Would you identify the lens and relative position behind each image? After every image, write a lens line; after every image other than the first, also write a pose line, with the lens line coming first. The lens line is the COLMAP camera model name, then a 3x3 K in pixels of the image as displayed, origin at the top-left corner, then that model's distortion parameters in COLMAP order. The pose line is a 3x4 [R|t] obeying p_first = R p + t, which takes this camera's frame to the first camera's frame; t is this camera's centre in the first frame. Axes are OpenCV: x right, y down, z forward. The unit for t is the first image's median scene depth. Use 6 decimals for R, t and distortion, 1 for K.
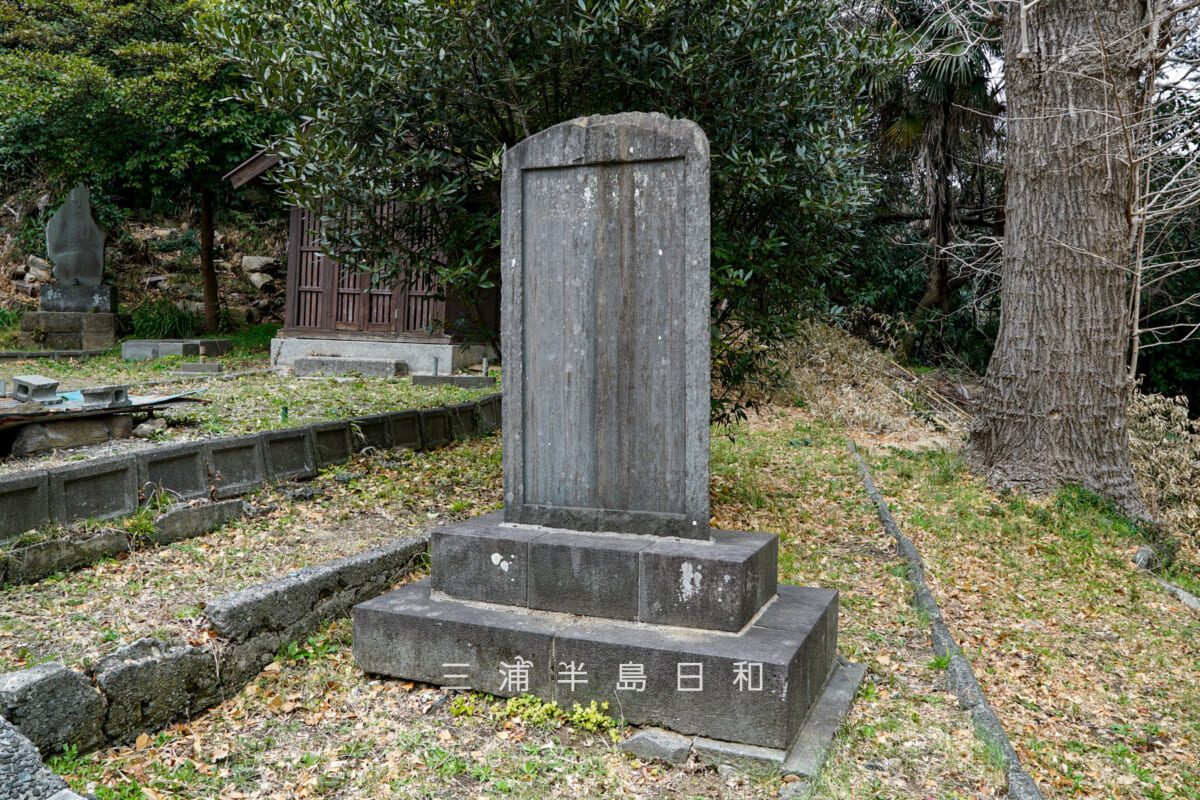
lens RADIAL K [[1184.9, 0, 602.1], [0, 1184.9, 362.4], [0, 0, 1]] dist [0.077599, -0.004696]
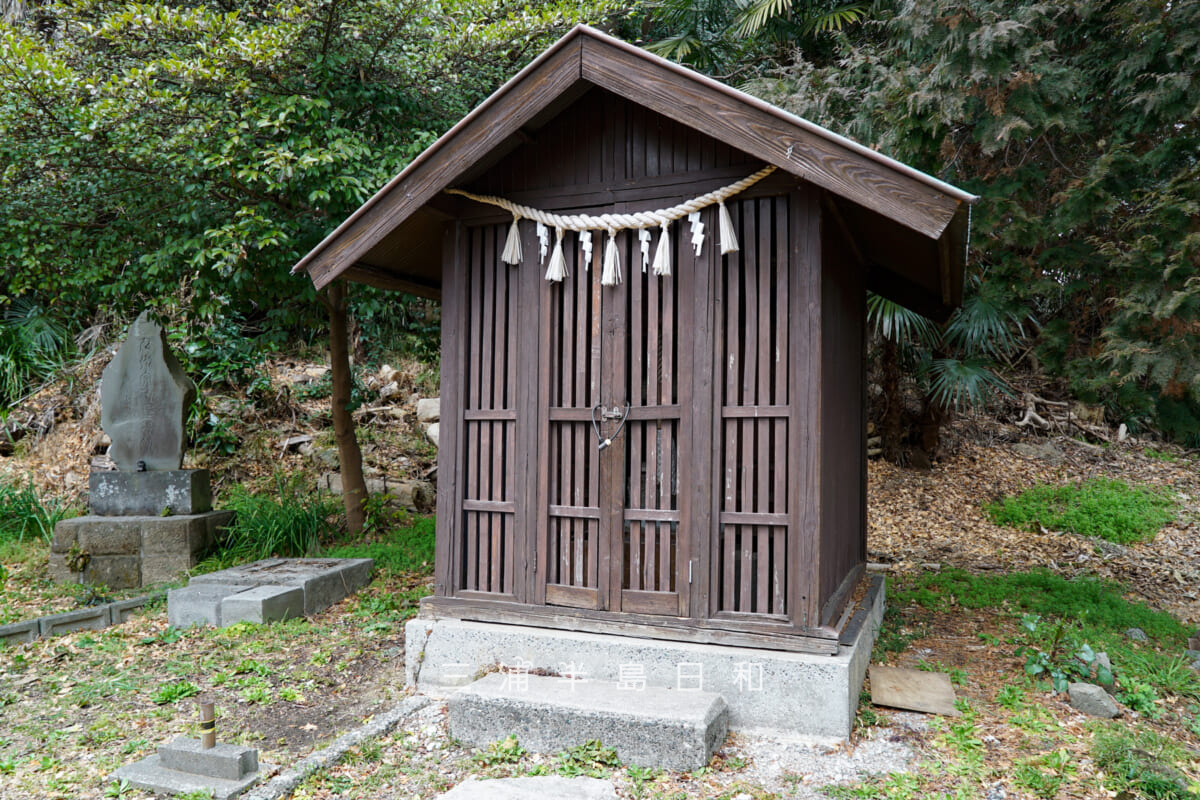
lens RADIAL K [[1184.9, 0, 602.1], [0, 1184.9, 362.4], [0, 0, 1]] dist [0.077599, -0.004696]
pose [[0.983749, -0.052031, -0.171843, -0.122573], [0.036298, 0.994961, -0.093463, -0.070373], [0.175840, 0.085706, 0.980681, 0.560047]]
